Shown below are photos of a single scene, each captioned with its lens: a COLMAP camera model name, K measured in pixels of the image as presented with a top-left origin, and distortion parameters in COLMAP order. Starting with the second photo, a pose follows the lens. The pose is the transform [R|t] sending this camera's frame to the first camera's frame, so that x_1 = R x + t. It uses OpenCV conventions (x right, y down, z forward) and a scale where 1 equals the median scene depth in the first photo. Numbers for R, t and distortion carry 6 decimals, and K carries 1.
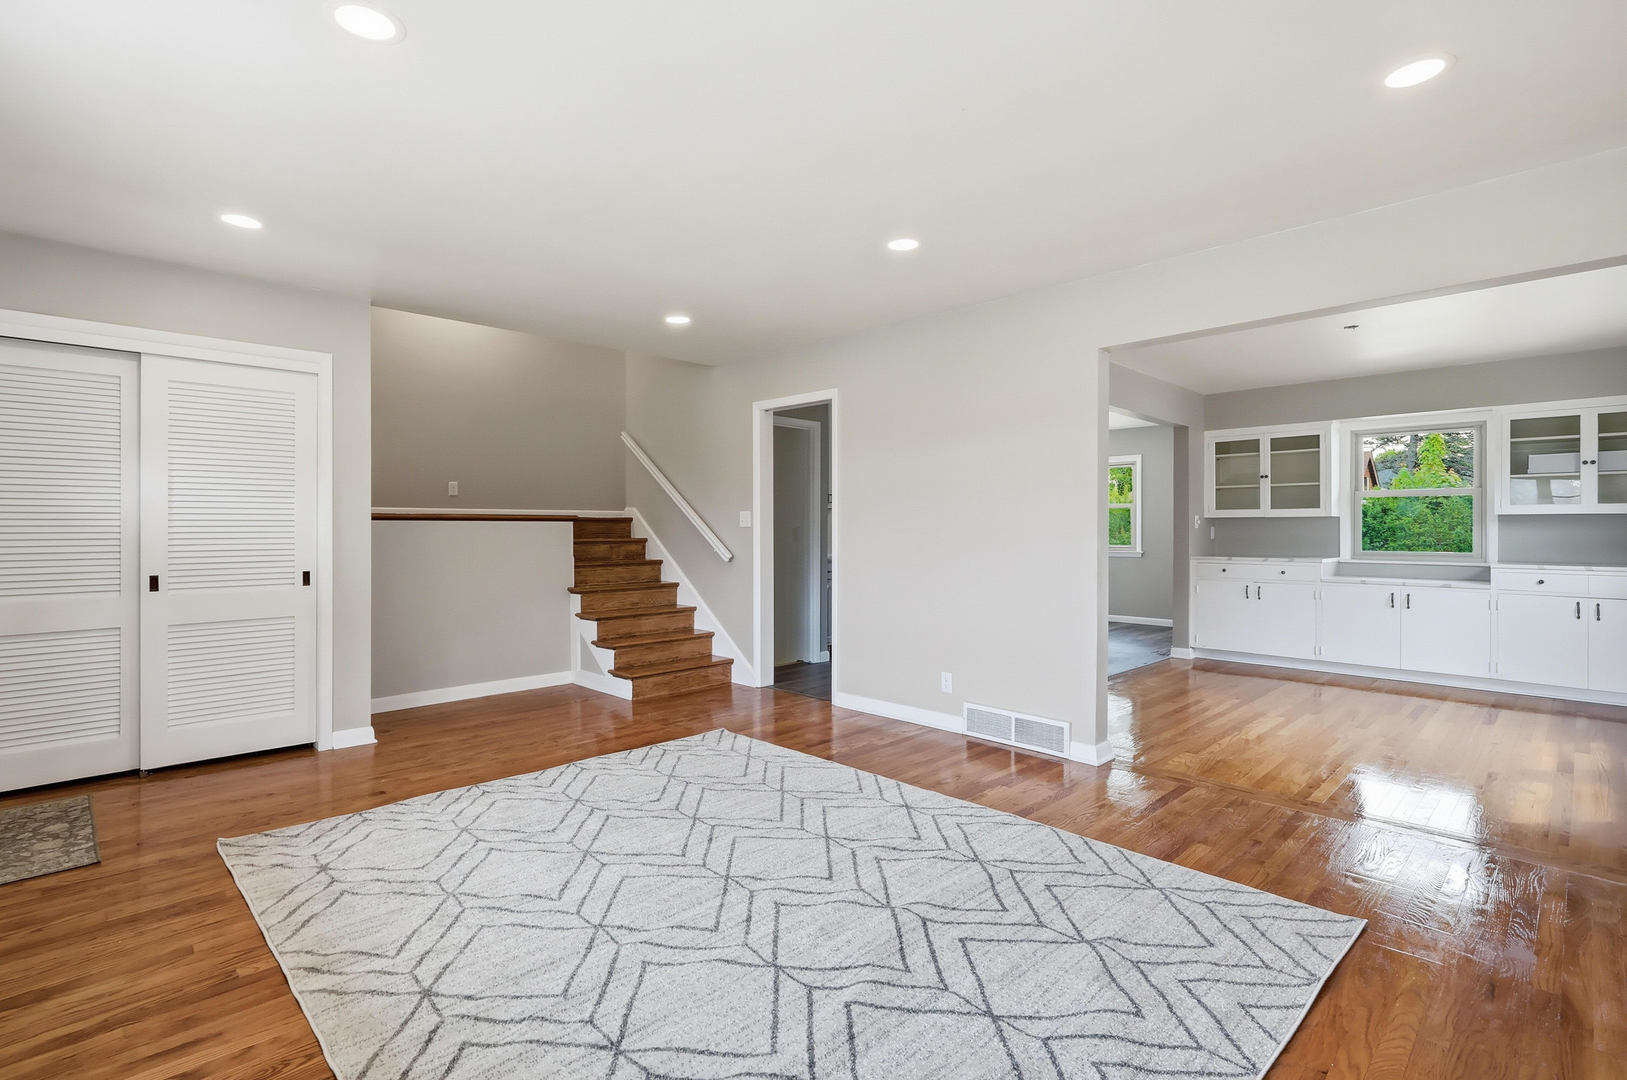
lens RADIAL K [[777.8, 0, 805.9], [0, 777.8, 526.2], [0, 0, 1]] dist [-0.005482, 0.001570]
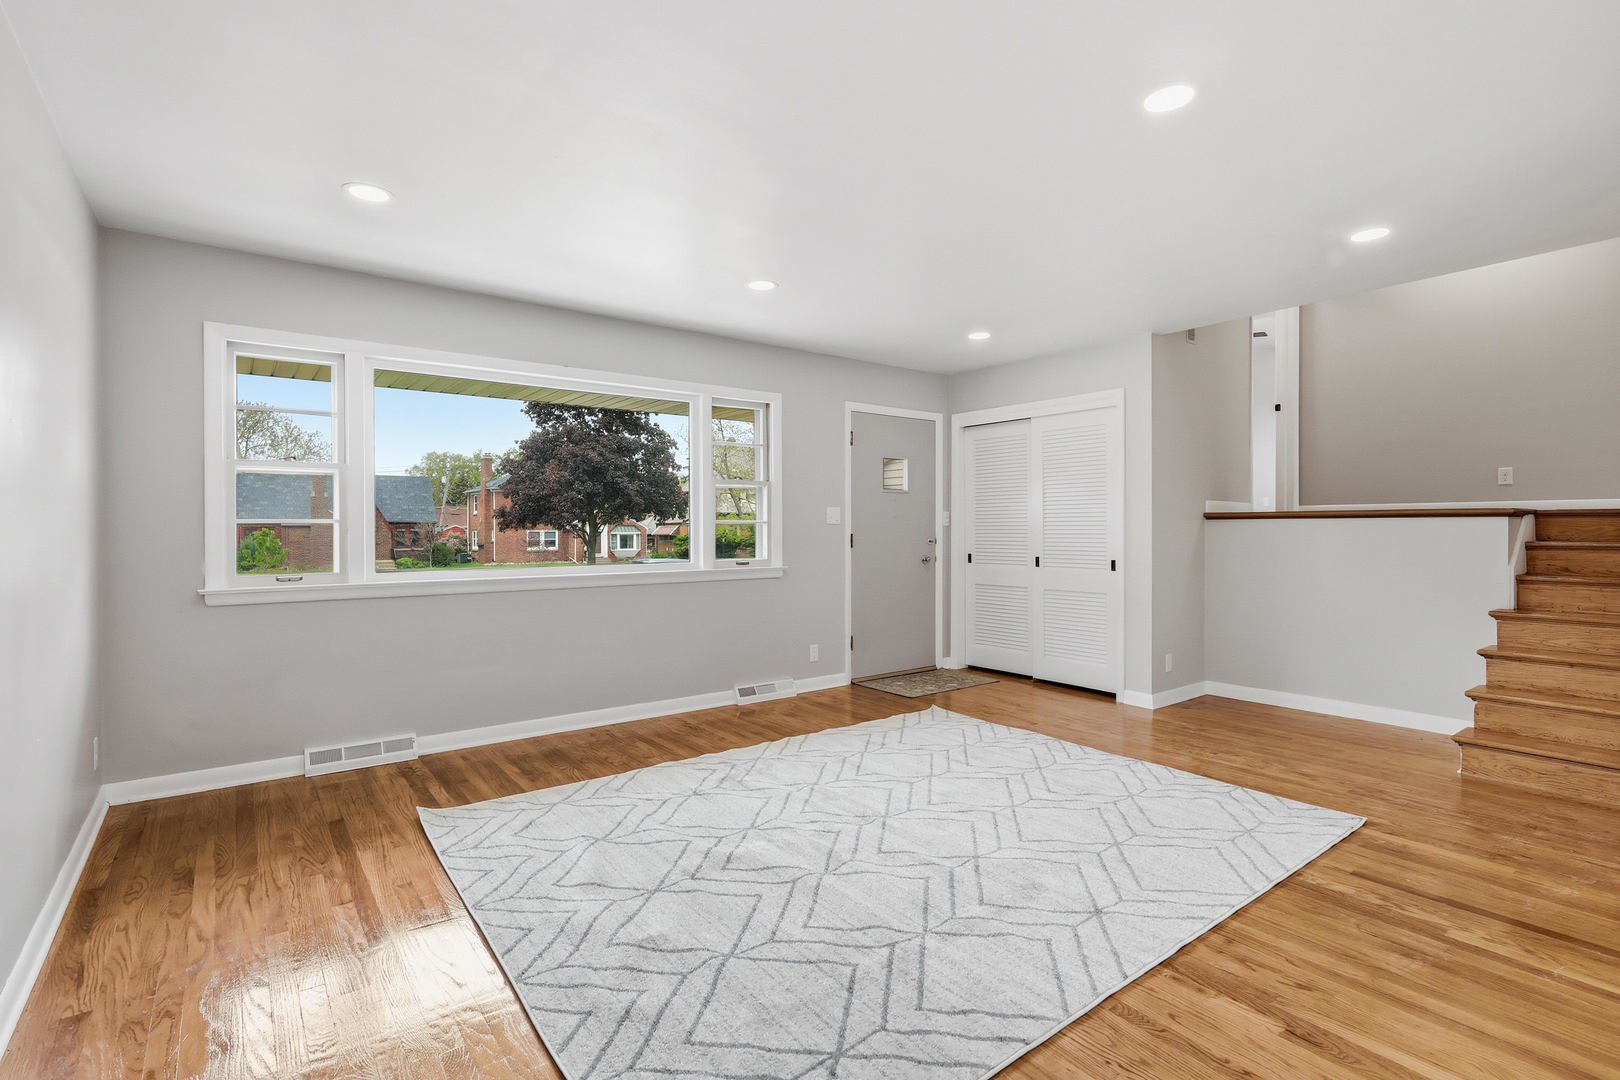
lens RADIAL K [[774.5, 0, 802.6], [0, 774.5, 525.5], [0, 0, 1]] dist [-0.005482, 0.001570]
pose [[-0.139621, -0.001436, -0.990204, 0.673541], [0.004084, 0.999990, -0.002026, 0.000700], [0.990197, -0.004327, -0.139614, 0.634439]]
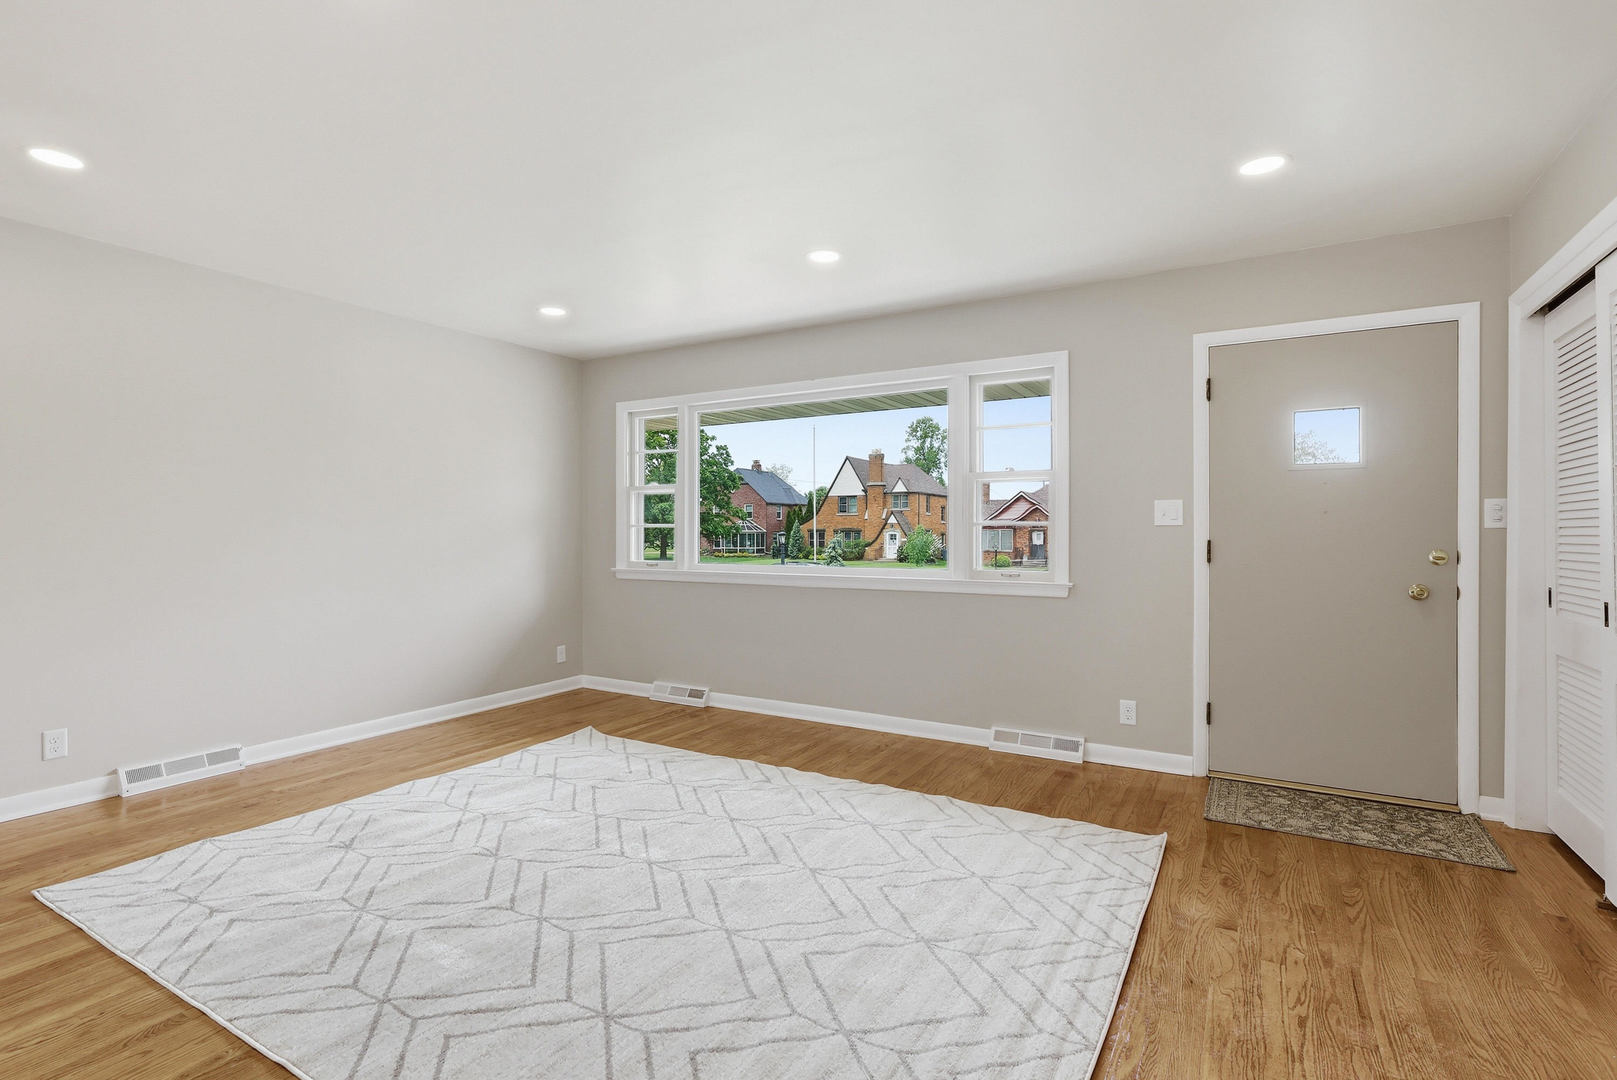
lens RADIAL K [[773.0, 0, 801.4], [0, 773.0, 536.0], [0, 0, 1]] dist [-0.005482, 0.001570]
pose [[-0.972565, 0.004106, -0.232596, -0.040270], [0.002099, 0.999958, 0.008873, -0.001675], [0.232622, 0.008142, -0.972533, 1.255539]]
